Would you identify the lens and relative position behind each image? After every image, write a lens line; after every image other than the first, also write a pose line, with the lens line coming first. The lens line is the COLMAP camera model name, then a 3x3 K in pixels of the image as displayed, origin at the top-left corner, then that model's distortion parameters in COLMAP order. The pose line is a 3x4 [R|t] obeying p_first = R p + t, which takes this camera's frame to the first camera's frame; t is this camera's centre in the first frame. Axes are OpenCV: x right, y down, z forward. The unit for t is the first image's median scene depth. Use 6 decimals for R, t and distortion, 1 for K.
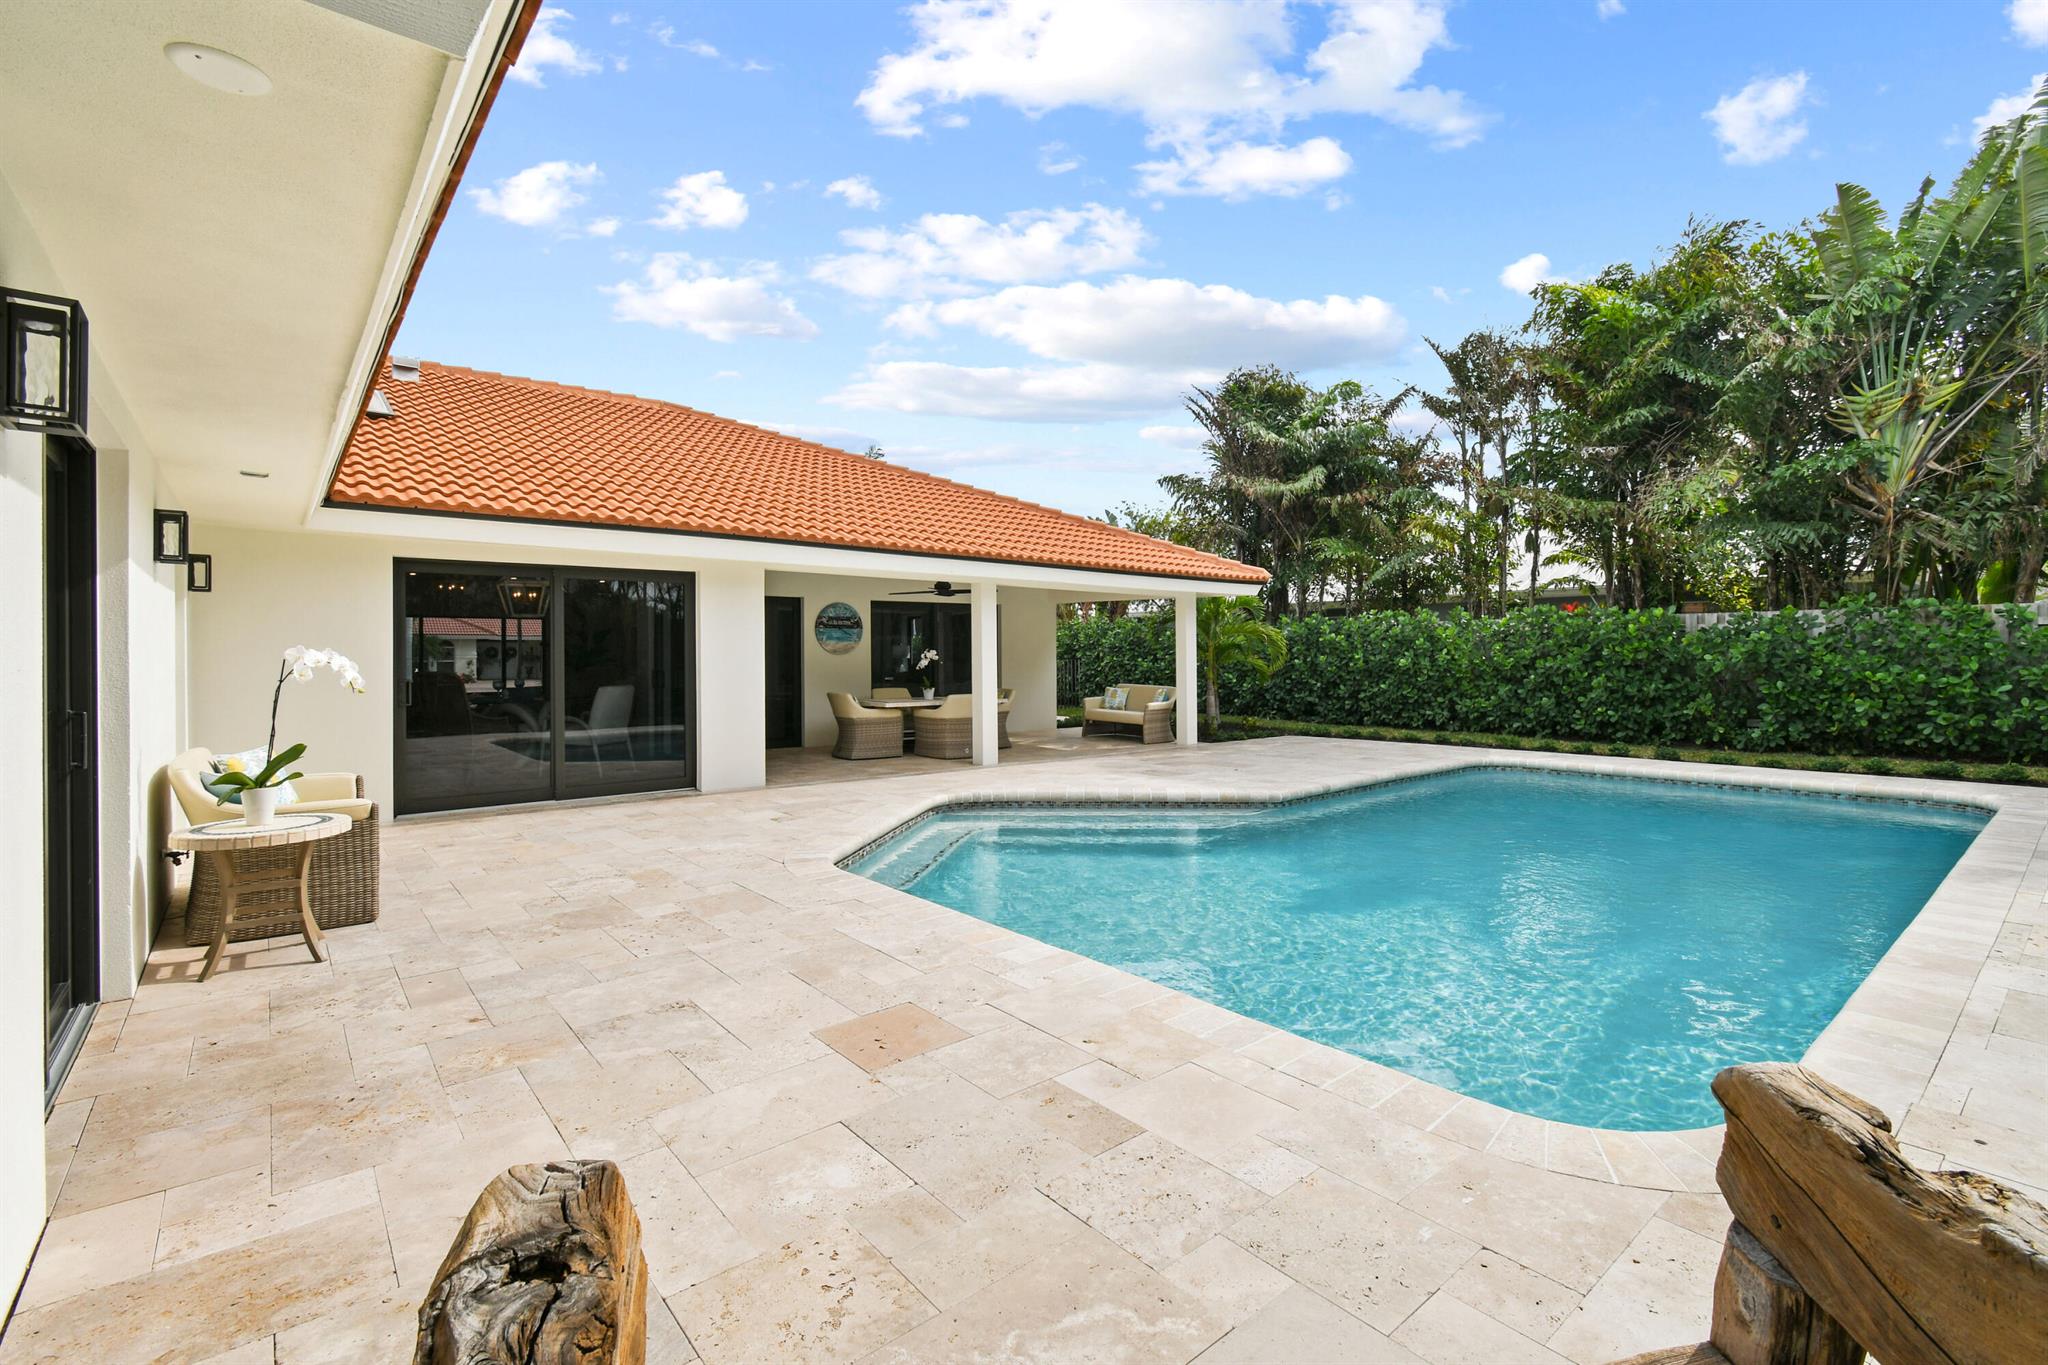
lens RADIAL K [[912.9, 0, 1031.2], [0, 912.9, 642.3], [0, 0, 1]] dist [-0.004188, -0.000878]
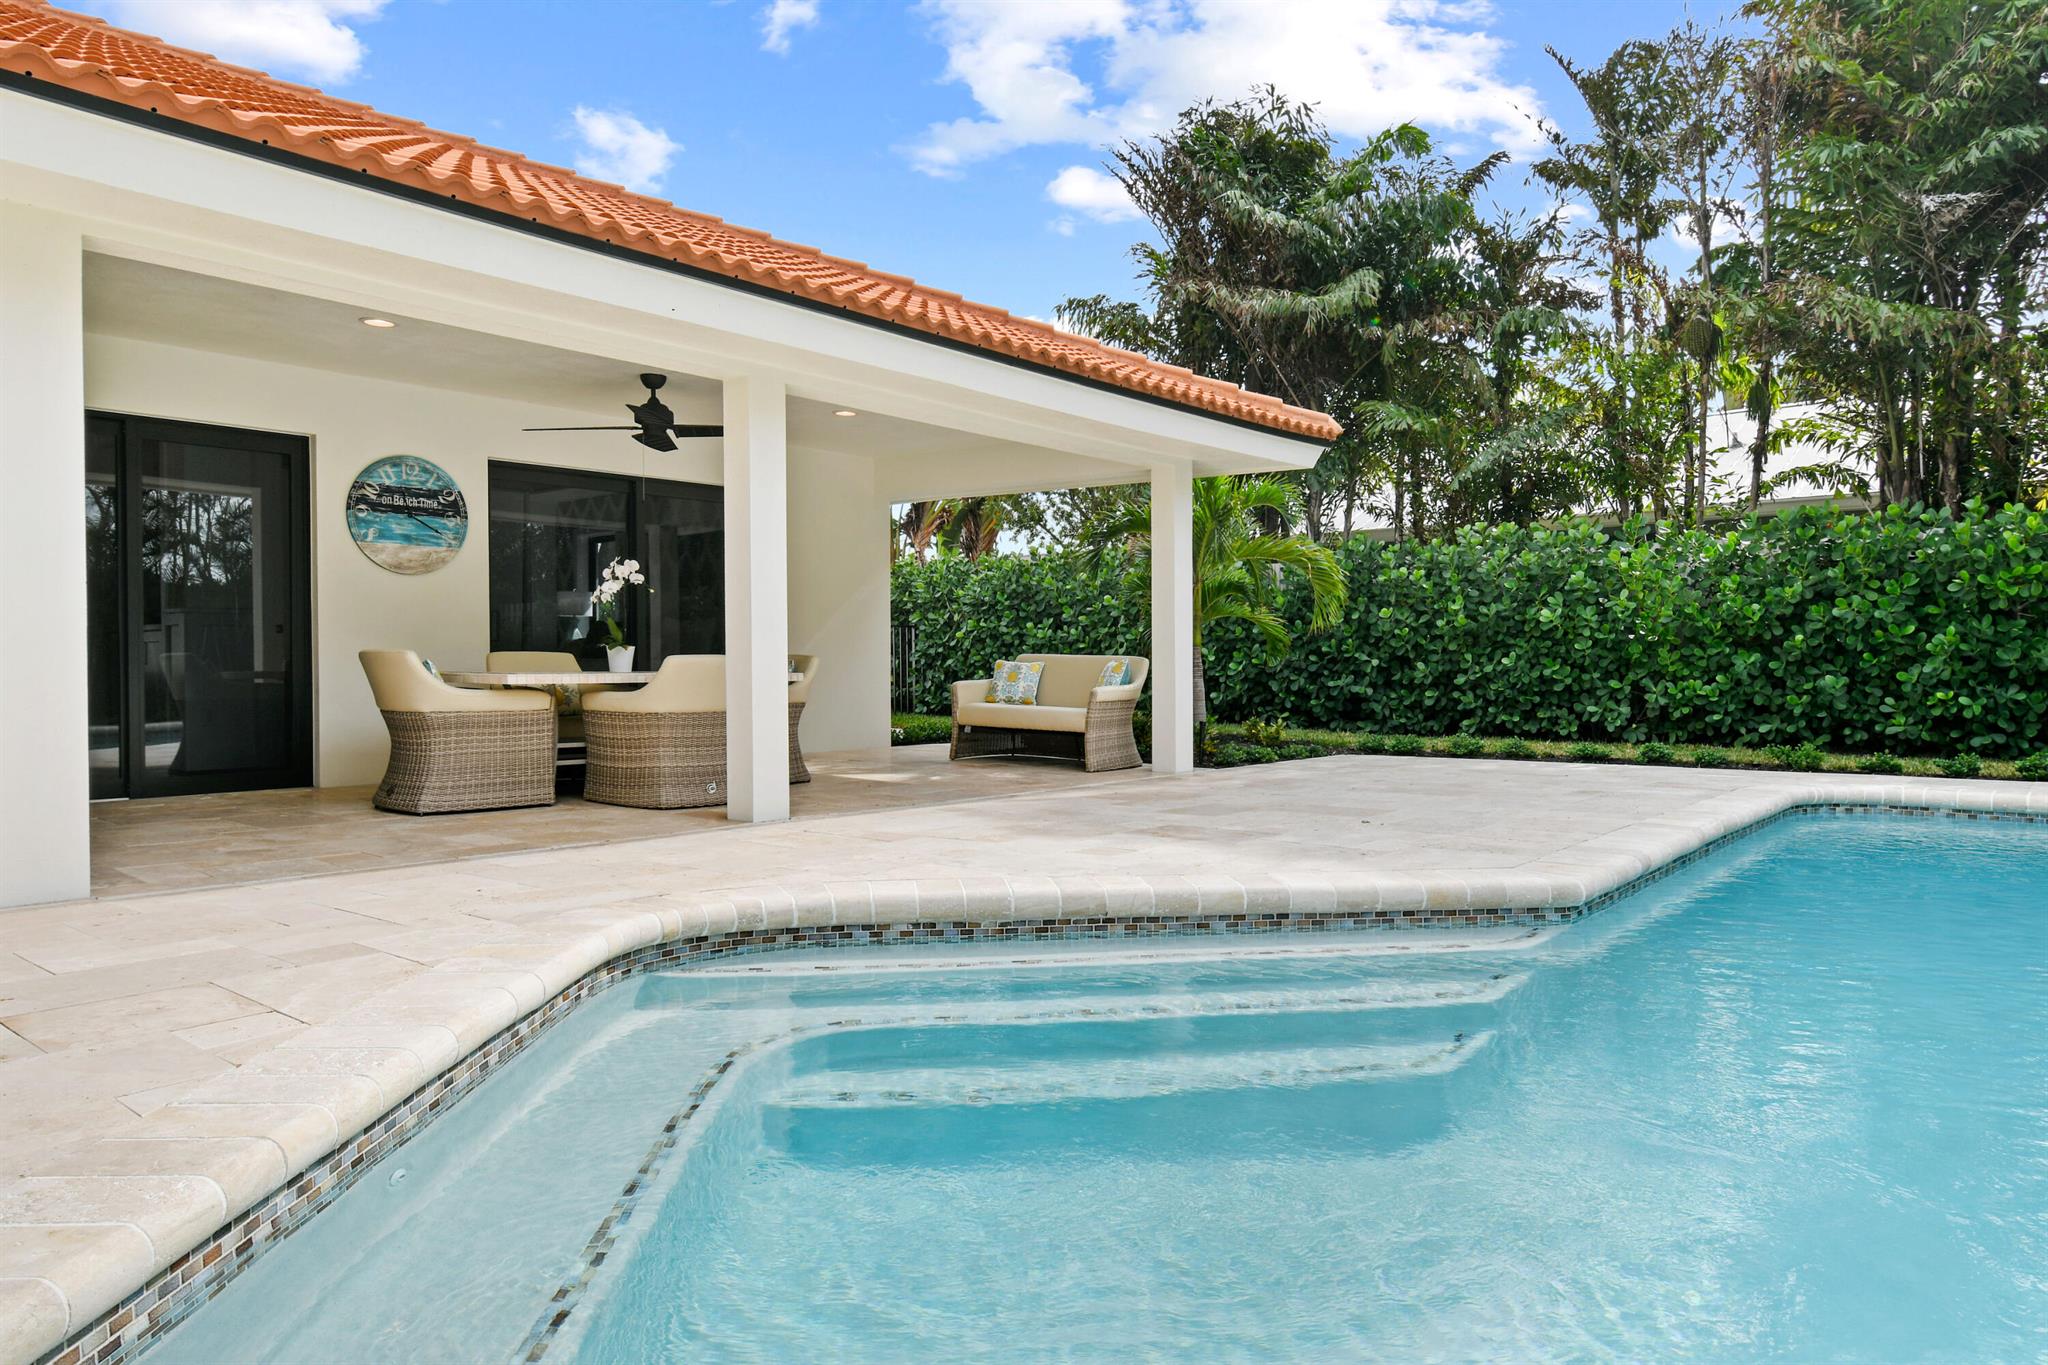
lens RADIAL K [[1304.9, 0, 1025.6], [0, 1304.9, 691.3], [0, 0, 1]] dist [-0.011387, 0.003689]
pose [[0.985286, -0.001796, 0.170907, -0.026165], [-0.004735, 0.999274, 0.037794, 0.042608], [-0.170850, -0.038047, 0.984562, 0.325962]]
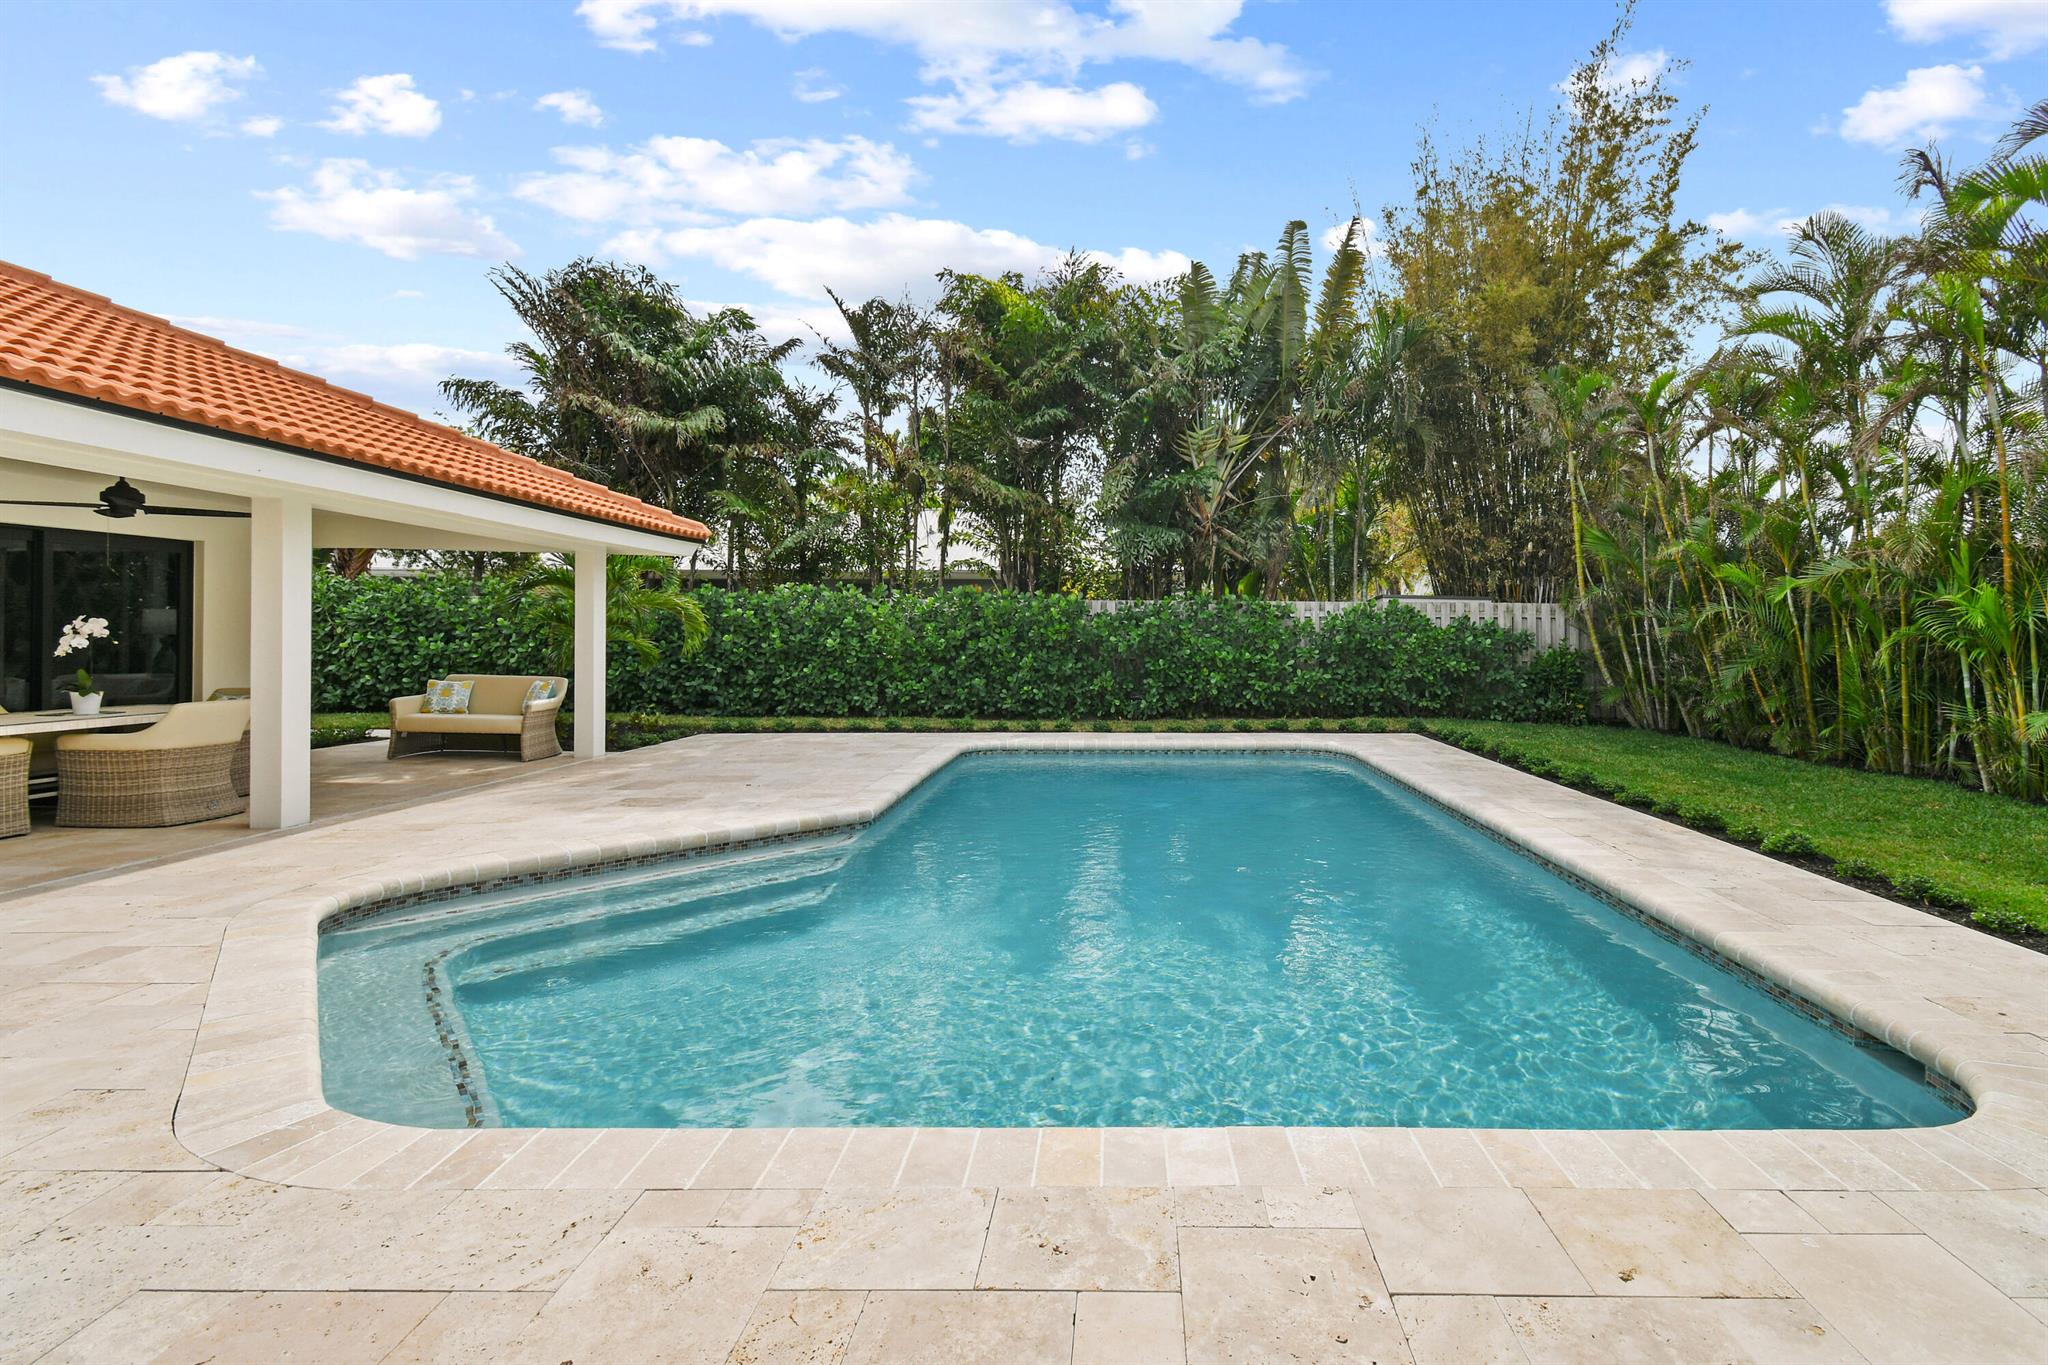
lens RADIAL K [[960.1, 0, 1133.3], [0, 960.1, 620.4], [0, 0, 1]] dist [0.005511, -0.001766]
pose [[0.636809, 0.019197, 0.770783, -0.142034], [-0.018798, 0.999779, -0.009370, 0.003499], [-0.770793, -0.008522, 0.637029, 0.186716]]
